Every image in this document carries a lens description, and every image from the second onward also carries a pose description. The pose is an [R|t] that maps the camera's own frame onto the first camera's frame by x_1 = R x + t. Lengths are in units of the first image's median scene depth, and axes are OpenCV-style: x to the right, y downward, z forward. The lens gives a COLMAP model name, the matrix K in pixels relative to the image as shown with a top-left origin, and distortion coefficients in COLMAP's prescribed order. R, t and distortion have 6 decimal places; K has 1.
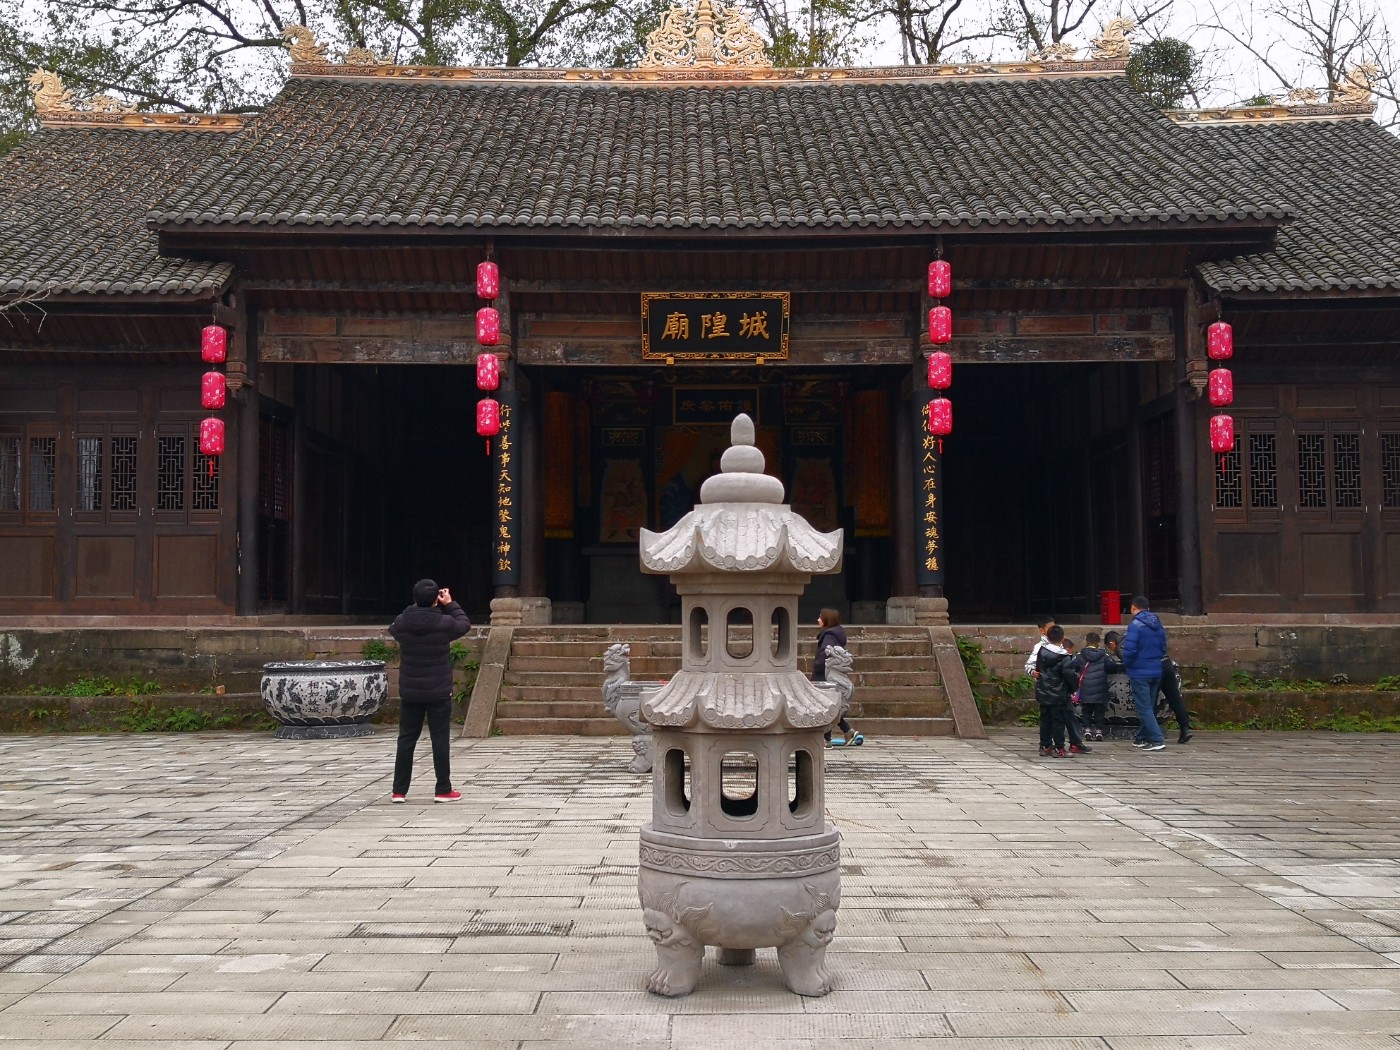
lens RADIAL K [[1494.2, 0, 769.2], [0, 1494.2, 576.8], [0, 0, 1]] dist [0.041985, 0.000000]
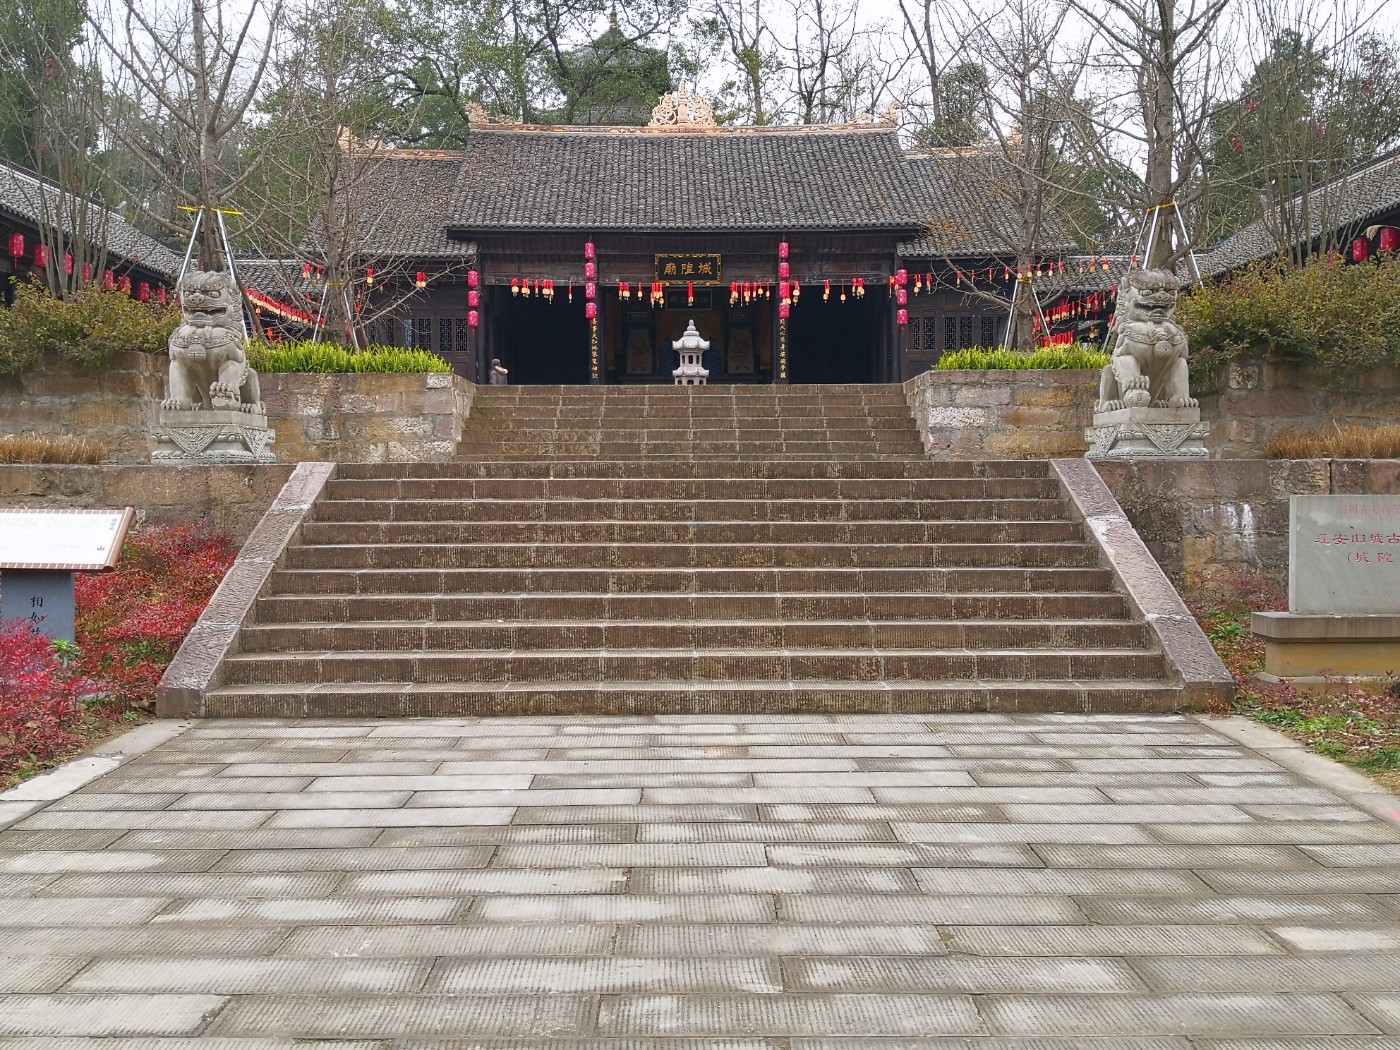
lens RADIAL K [[1494.2, 0, 760.4], [0, 1494.2, 560.7], [0, 0, 1]] dist [0.041985, 0.000000]
pose [[0.999959, -0.002099, 0.008853, 0.053115], [0.001429, 0.997178, 0.075064, 0.102878], [-0.008986, -0.075049, 0.997139, -1.295069]]
